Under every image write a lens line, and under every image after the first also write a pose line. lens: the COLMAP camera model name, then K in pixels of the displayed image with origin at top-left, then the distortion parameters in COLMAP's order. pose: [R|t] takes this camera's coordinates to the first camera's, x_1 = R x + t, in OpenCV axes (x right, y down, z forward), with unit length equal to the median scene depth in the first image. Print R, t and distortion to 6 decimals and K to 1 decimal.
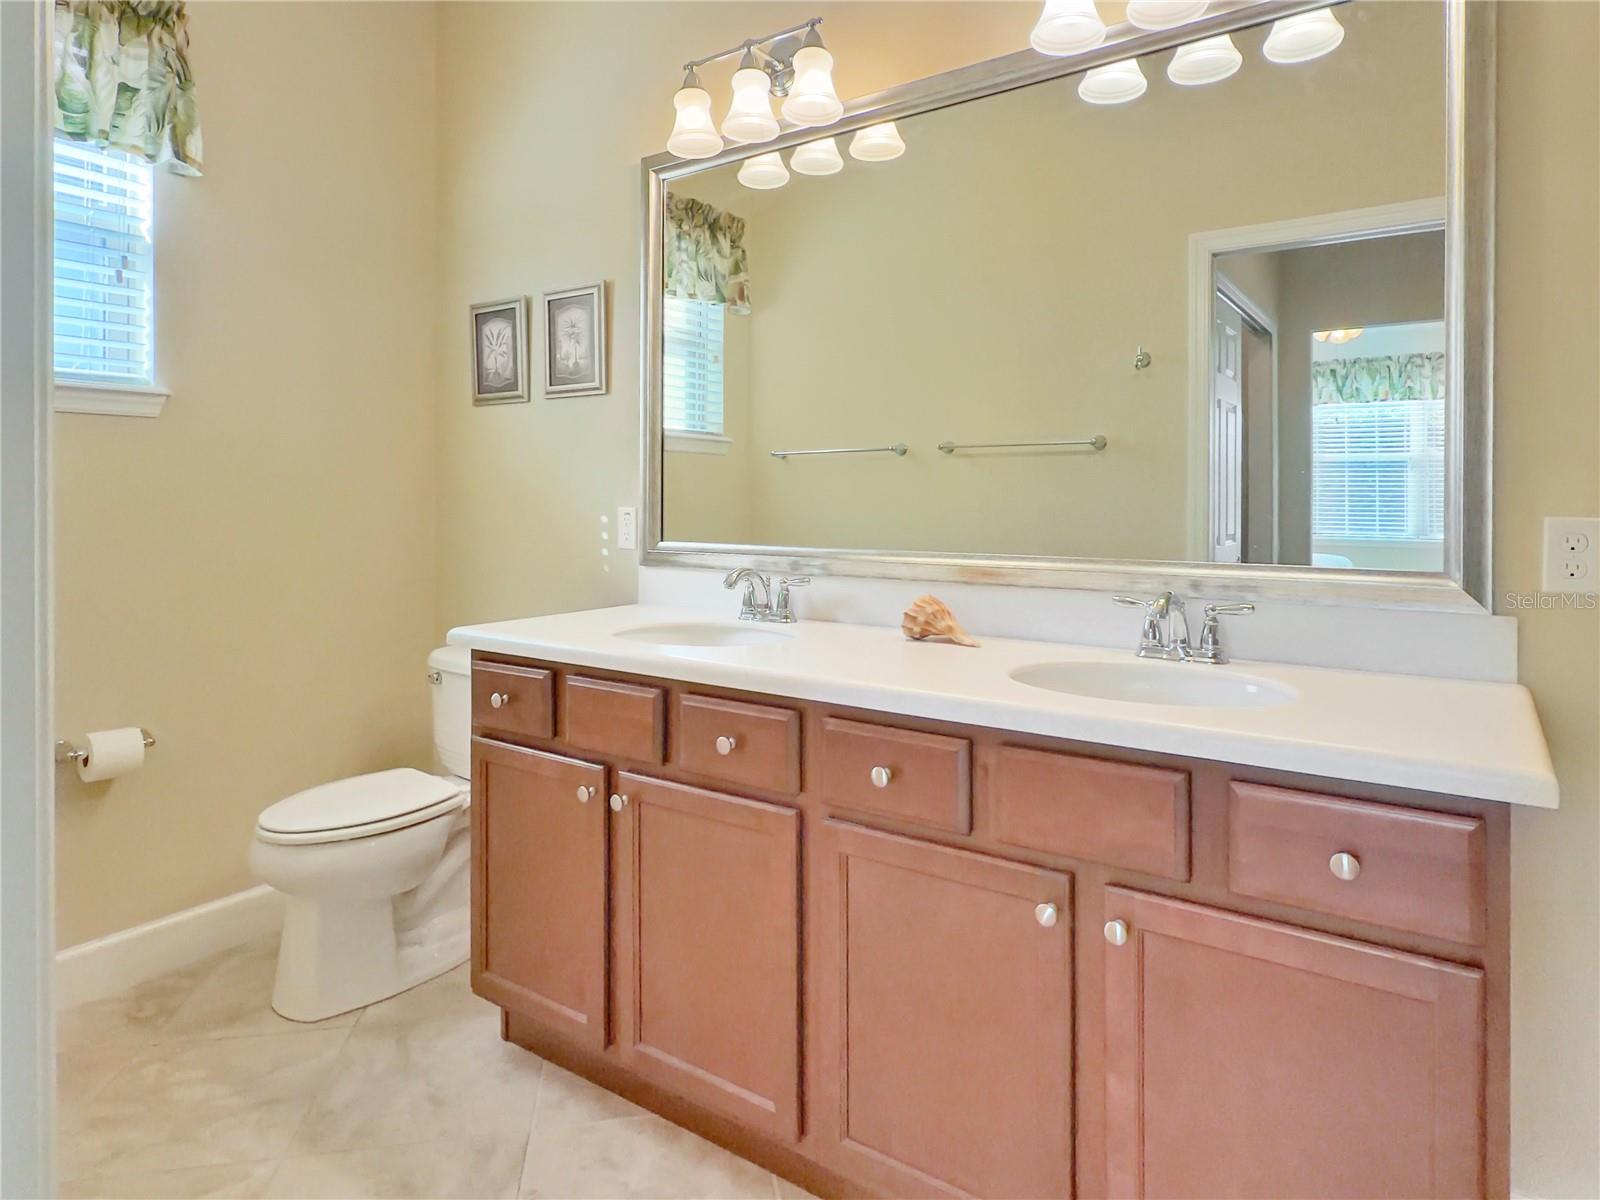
lens RADIAL K [[962.8, 0, 803.9], [0, 962.8, 501.1], [0, 0, 1]] dist [-0.001713, -0.000019]
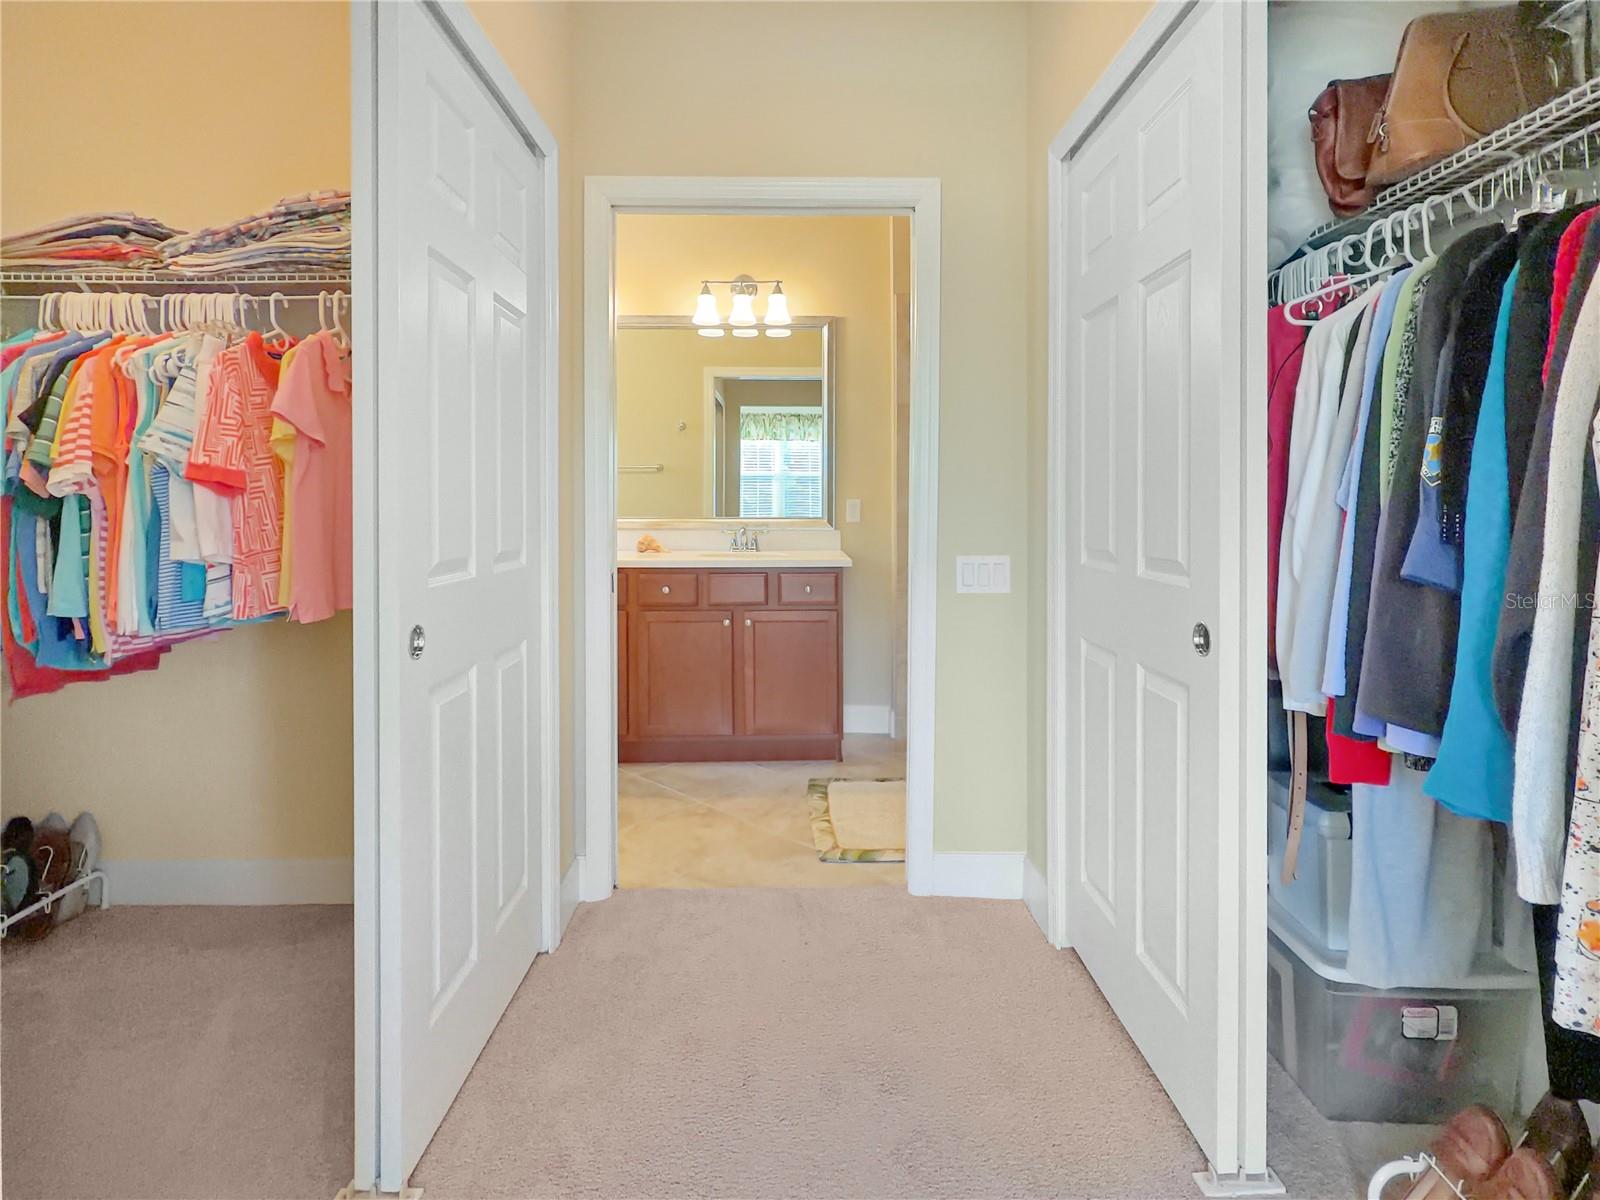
lens RADIAL K [[799.3, 0, 802.5], [0, 799.3, 503.6], [0, 0, 1]] dist [-0.000701, -0.000143]
pose [[0.816762, -0.002528, 0.576969, -0.730169], [0.002026, 0.999997, 0.001513, 0.019039], [-0.576971, -0.000067, 0.816765, -0.897012]]
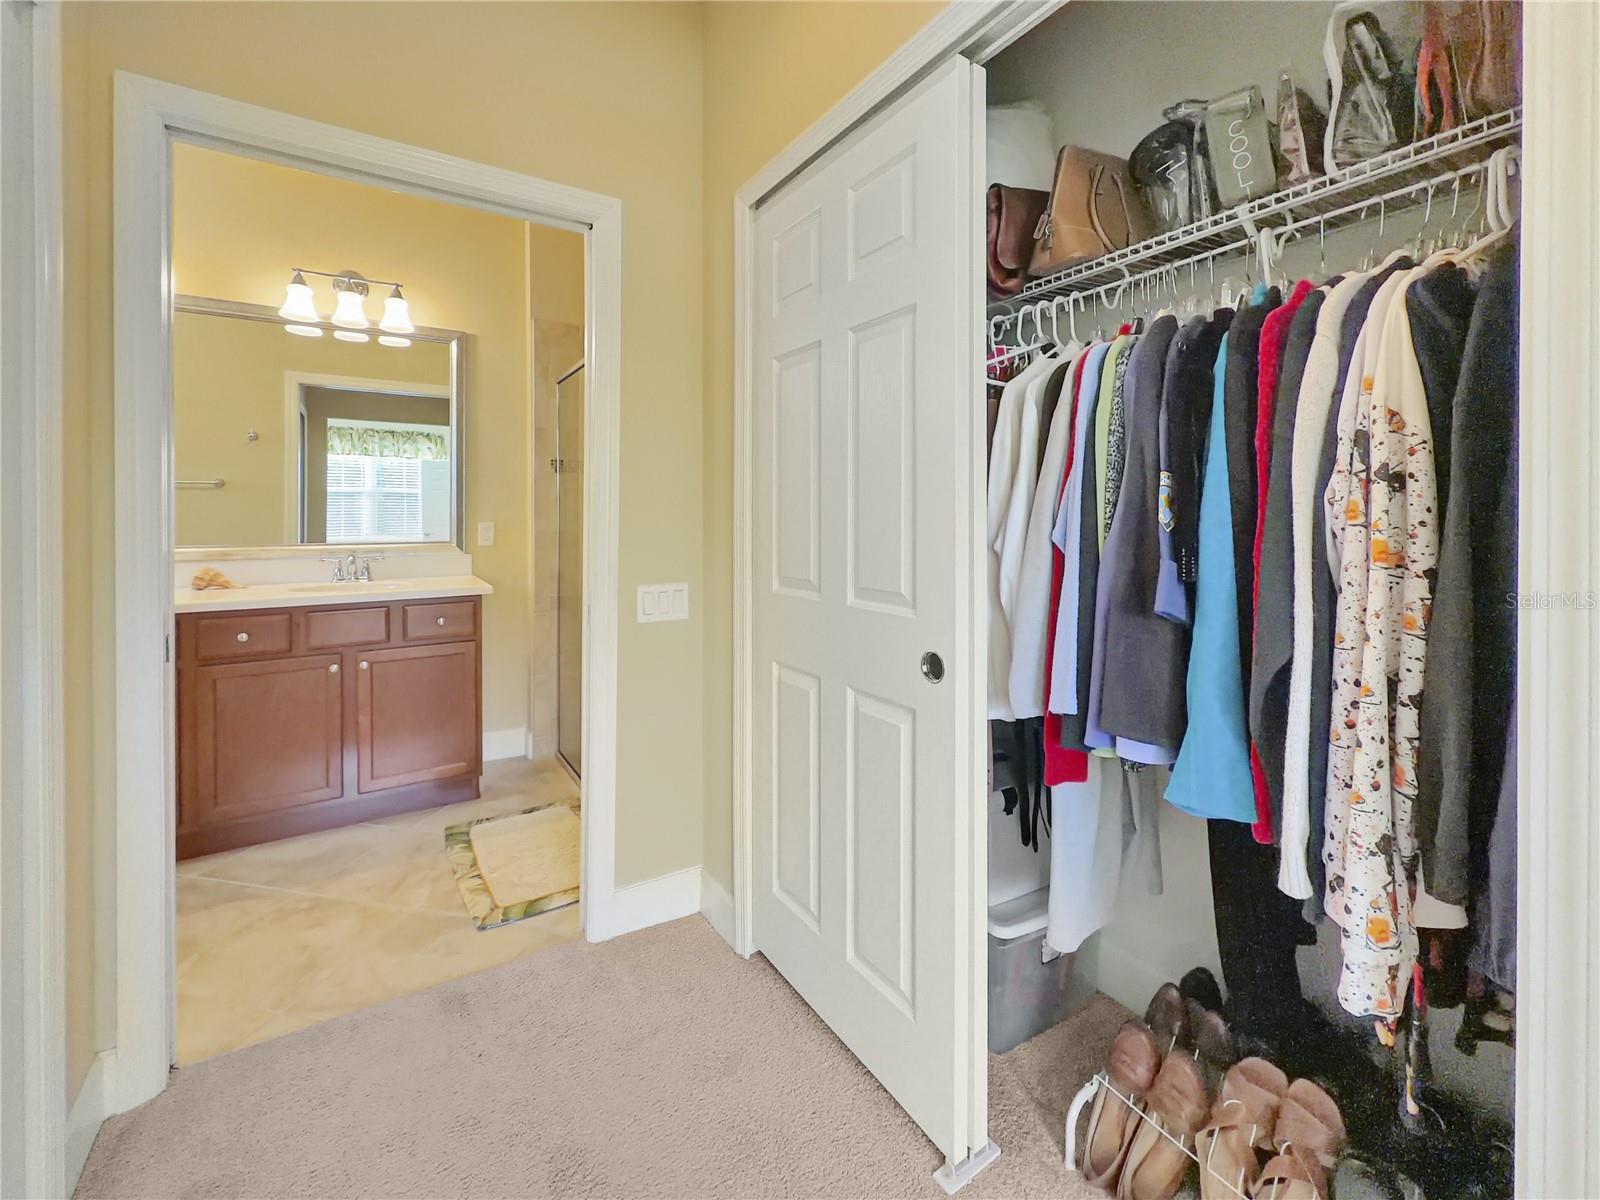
lens RADIAL K [[670.1, 0, 802.1], [0, 670.1, 516.0], [0, 0, 1]] dist [0.002883, 0.000427]
pose [[0.392578, -0.002282, 0.919716, -0.672742], [0.004406, 0.999990, 0.000600, -0.002258], [-0.919708, 0.003817, 0.392584, -0.676229]]
